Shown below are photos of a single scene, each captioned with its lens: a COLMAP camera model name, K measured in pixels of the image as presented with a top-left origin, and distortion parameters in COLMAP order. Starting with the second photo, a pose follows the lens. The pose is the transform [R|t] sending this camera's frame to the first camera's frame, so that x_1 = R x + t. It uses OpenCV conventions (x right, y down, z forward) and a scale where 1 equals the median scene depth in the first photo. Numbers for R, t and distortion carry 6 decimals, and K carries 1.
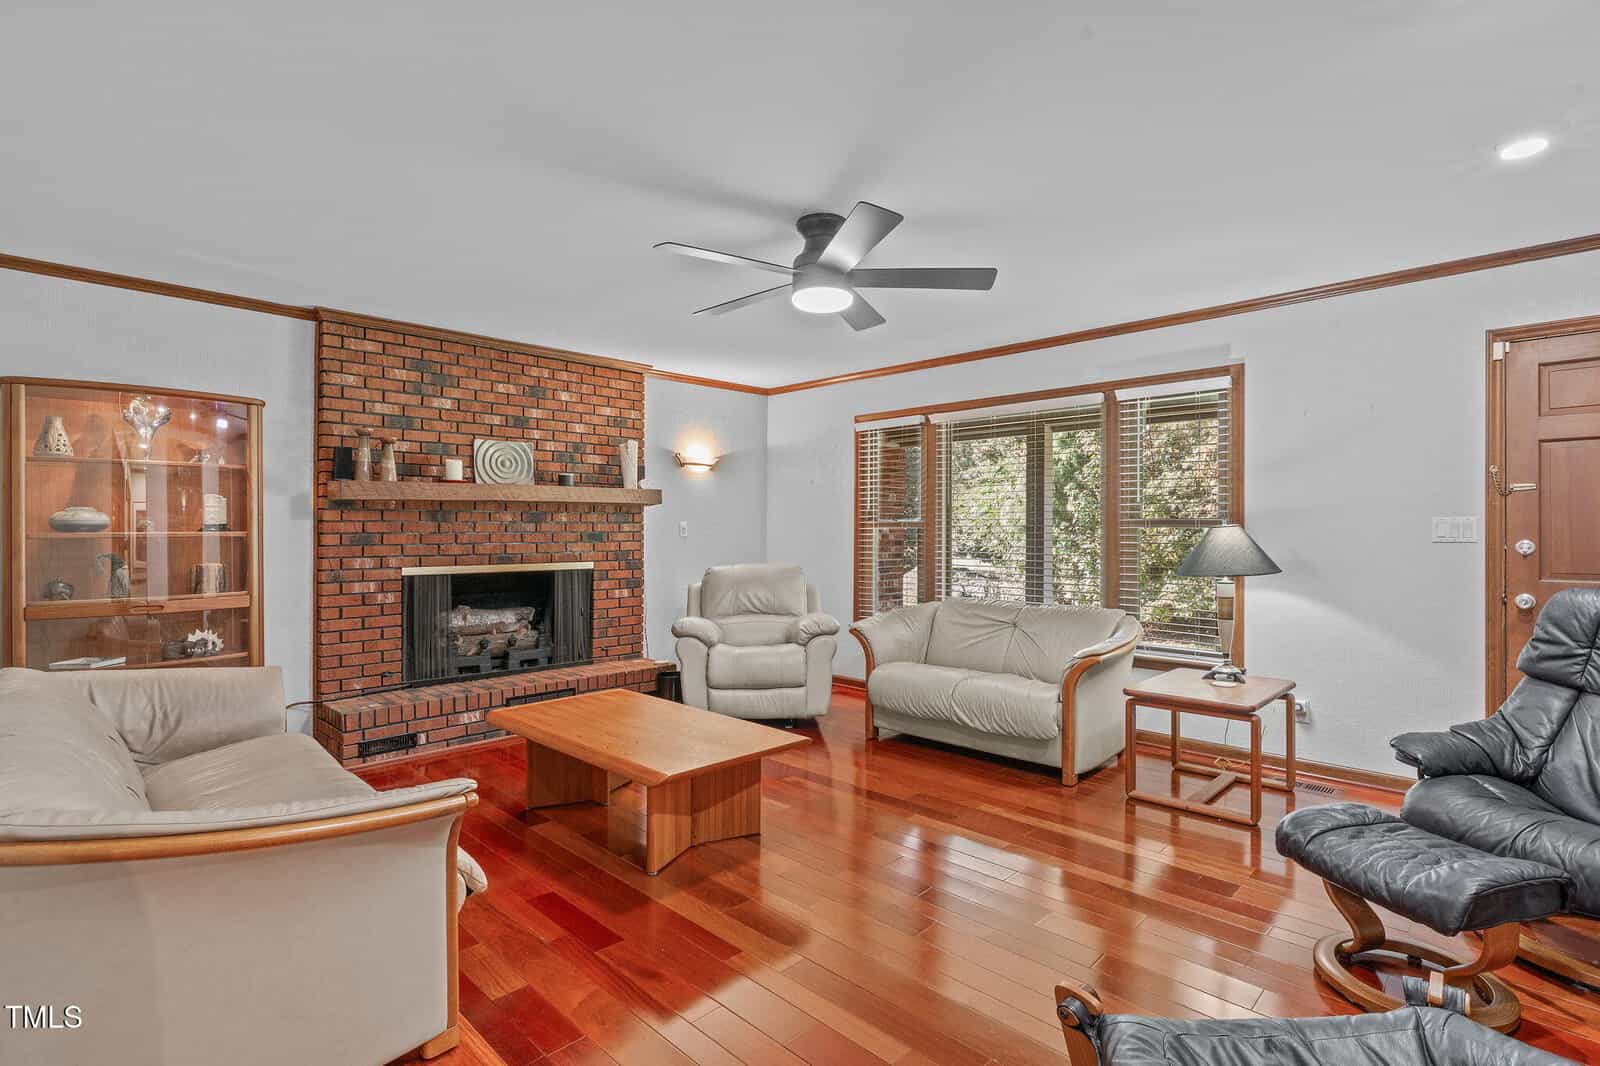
lens RADIAL K [[794.6, 0, 800.0], [0, 794.6, 533.0], [0, 0, 1]] dist [-0.004356, -0.000219]
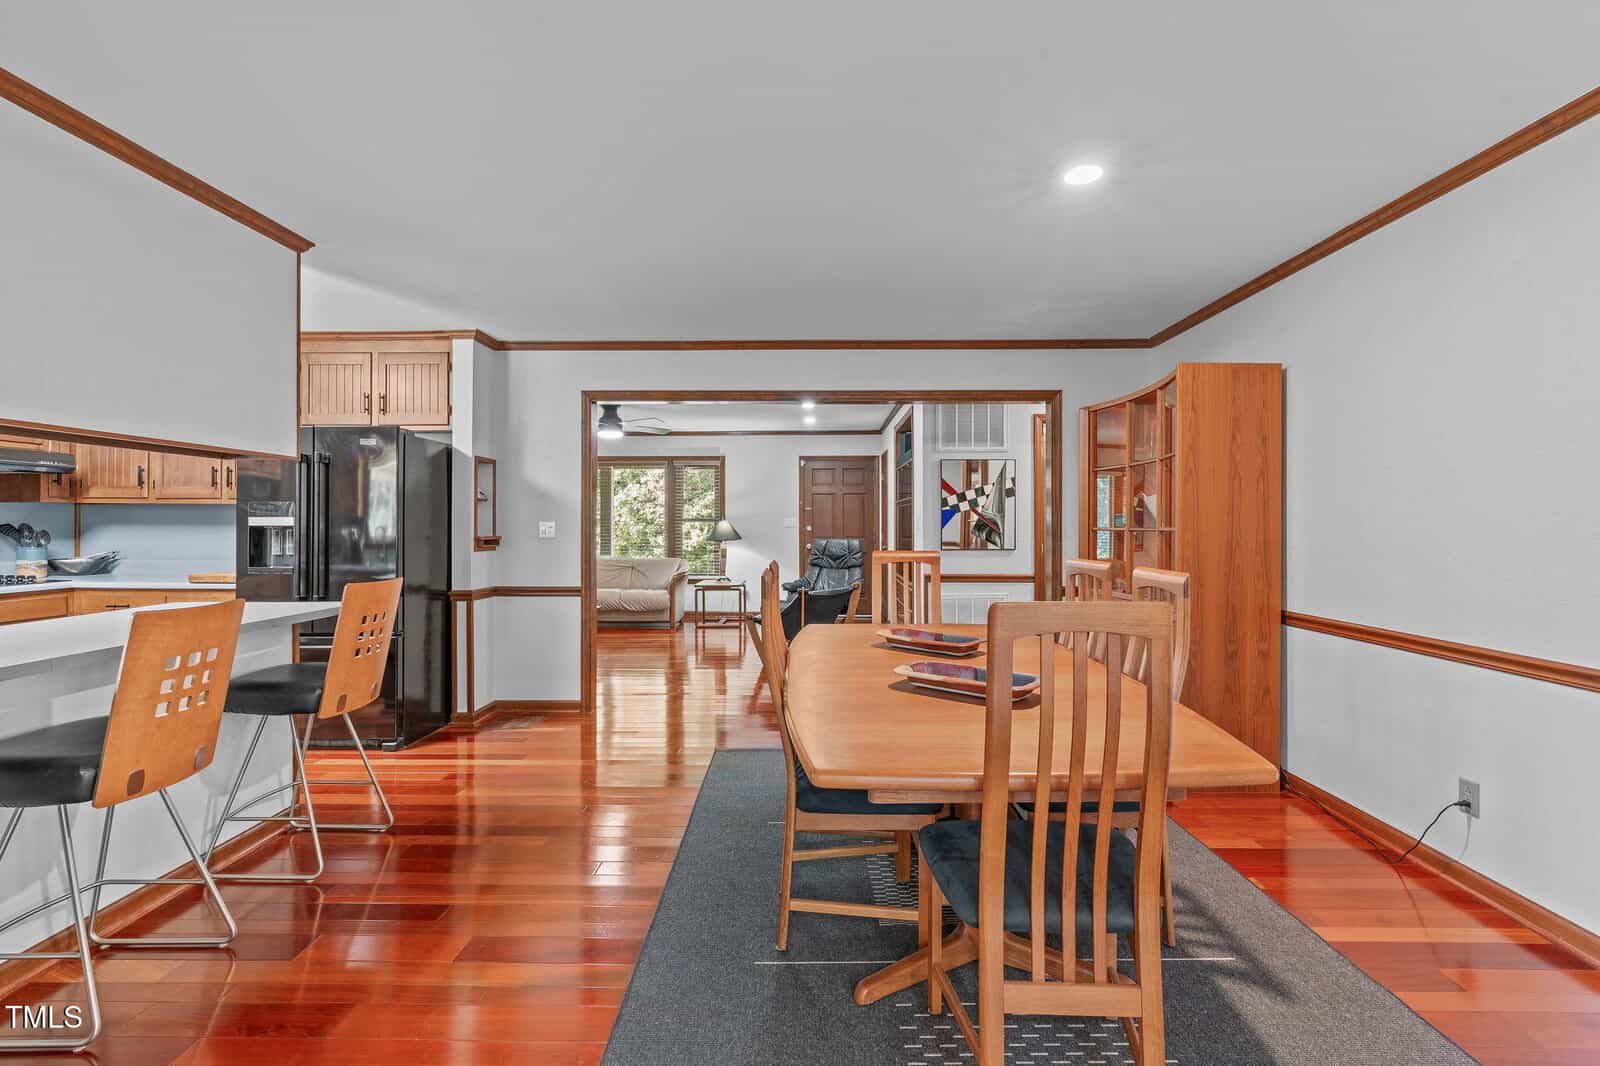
lens RADIAL K [[726.7, 0, 823.8], [0, 726.7, 519.4], [0, 0, 1]] dist [0.000440, 0.000212]
pose [[0.717997, 0.002452, 0.696042, -0.790809], [0.003967, 0.999963, -0.007615, 0.003081], [-0.696035, 0.008229, 0.717961, -0.836775]]
